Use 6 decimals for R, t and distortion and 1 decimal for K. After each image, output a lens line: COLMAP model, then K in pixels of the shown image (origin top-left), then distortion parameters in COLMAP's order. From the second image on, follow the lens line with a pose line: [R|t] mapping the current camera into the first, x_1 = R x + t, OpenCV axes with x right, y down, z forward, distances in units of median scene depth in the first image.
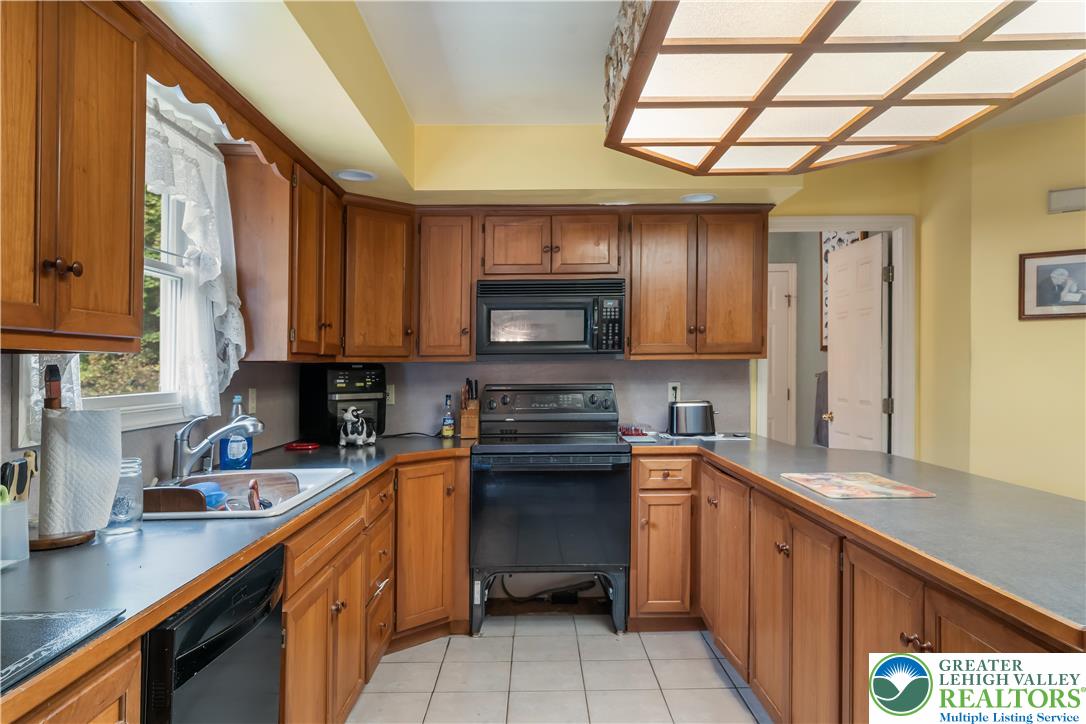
lens RADIAL K [[737.4, 0, 546.2], [0, 737.4, 384.8], [0, 0, 1]] dist [-0.001045, 0.003656]
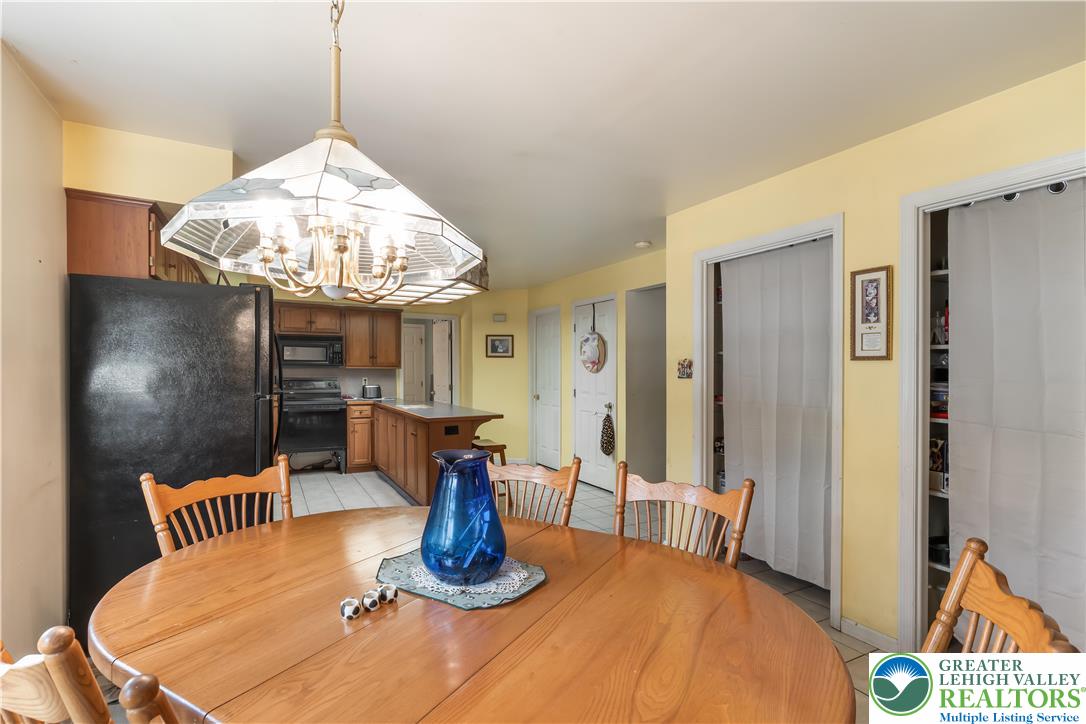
lens RADIAL K [[516.7, 0, 537.4], [0, 516.7, 403.6], [0, 0, 1]] dist [-0.002847, -0.000398]
pose [[0.888287, -0.012901, 0.459107, -0.122153], [-0.007124, 0.999098, 0.041859, 0.008919], [-0.459233, -0.040454, 0.887394, -0.910007]]
